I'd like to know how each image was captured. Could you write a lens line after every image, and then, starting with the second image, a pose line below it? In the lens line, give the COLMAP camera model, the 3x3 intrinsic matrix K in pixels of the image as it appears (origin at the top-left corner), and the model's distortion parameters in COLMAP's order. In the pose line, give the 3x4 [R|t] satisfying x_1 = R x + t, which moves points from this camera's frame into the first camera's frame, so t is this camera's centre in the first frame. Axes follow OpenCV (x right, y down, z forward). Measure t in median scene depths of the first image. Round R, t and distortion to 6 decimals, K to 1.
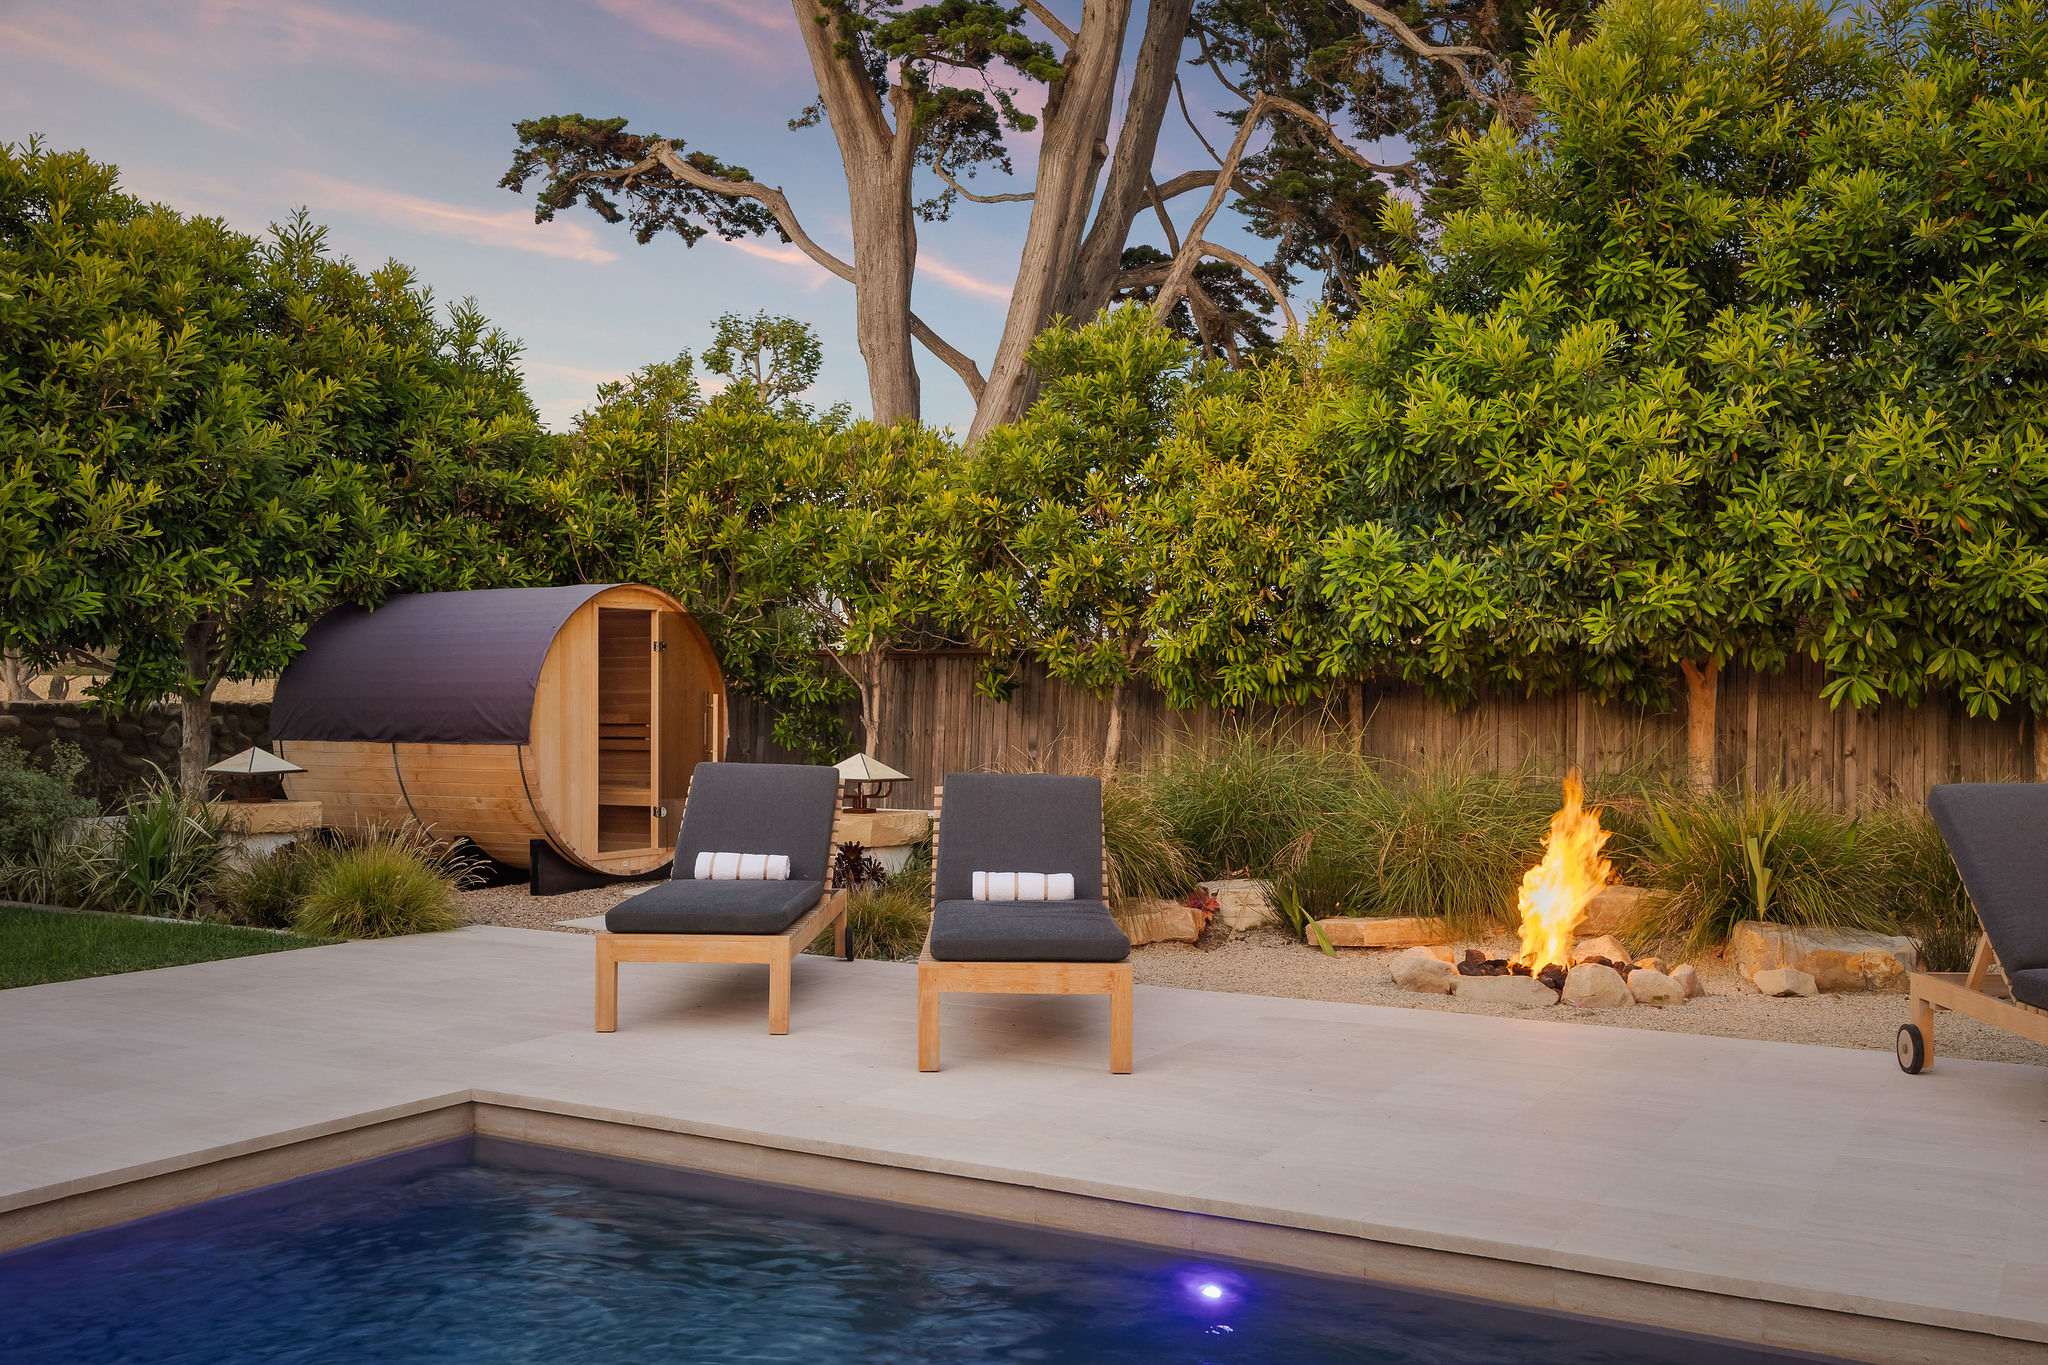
lens RADIAL K [[1982.2, 0, 1020.8], [0, 1982.2, 673.8], [0, 0, 1]] dist [-0.008736, 0.000000]
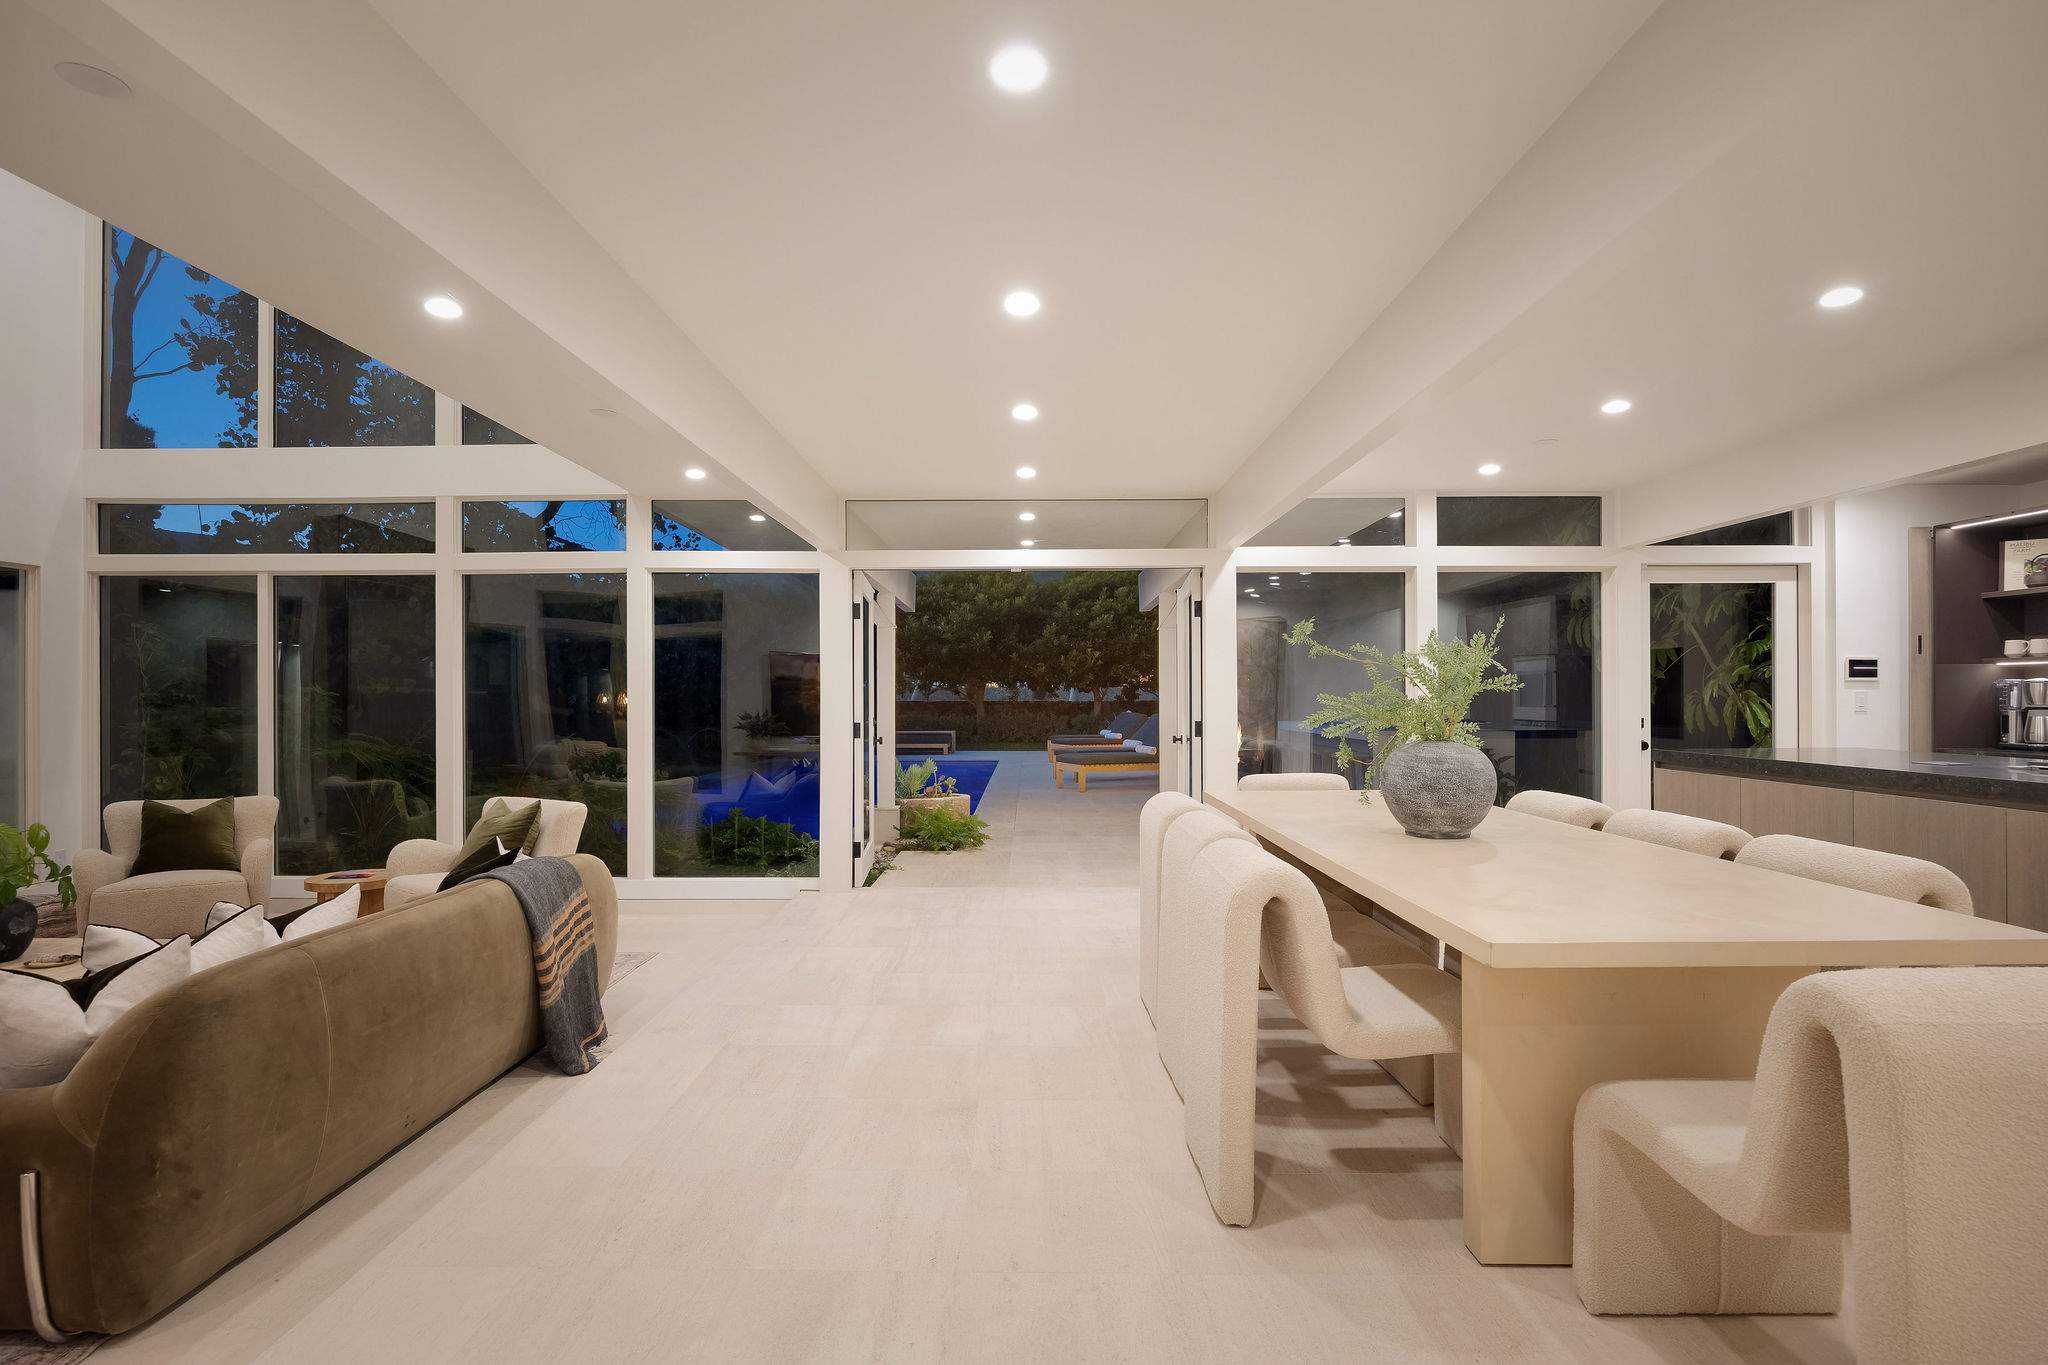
lens RADIAL K [[1035.1, 0, 1028.3], [0, 1035.1, 689.6], [0, 0, 1]] dist [-0.007119, 0.000070]
pose [[0.495627, -0.013191, -0.868435, 1.243015], [0.017094, 0.999839, -0.005431, 0.000846], [0.868367, -0.012153, 0.495773, -0.263230]]
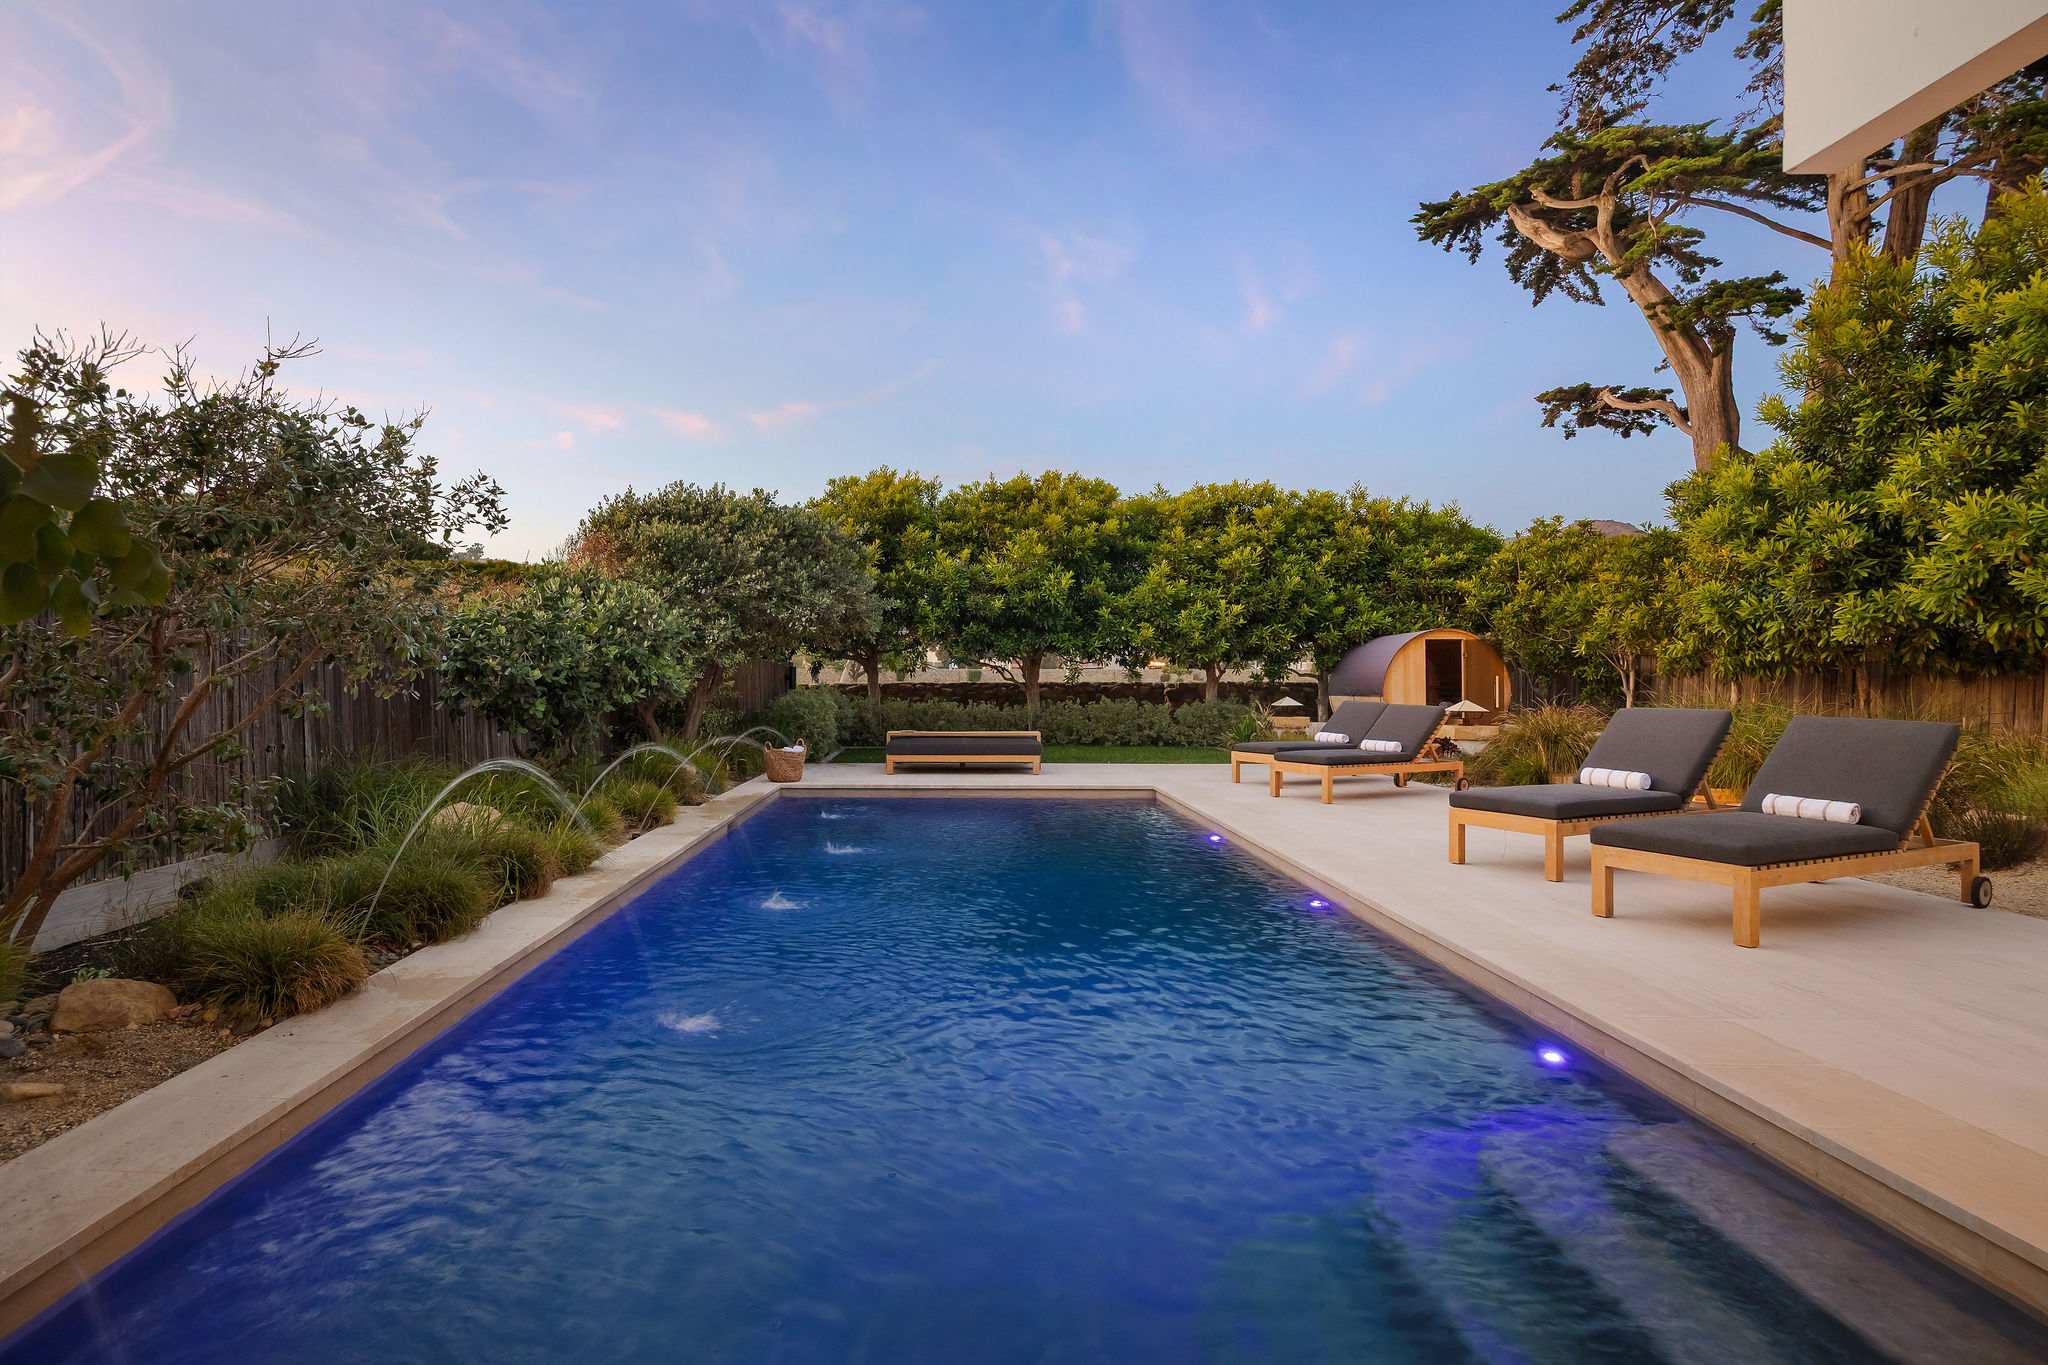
lens RADIAL K [[1035.1, 0, 907.0], [0, 1035.1, 671.6], [0, 0, 1]] dist [-0.007119, 0.000070]
pose [[0.465466, -0.016477, -0.884912, 0.537458], [0.018207, 0.999793, -0.009039, 0.005055], [0.884878, -0.011904, 0.465670, -0.111727]]
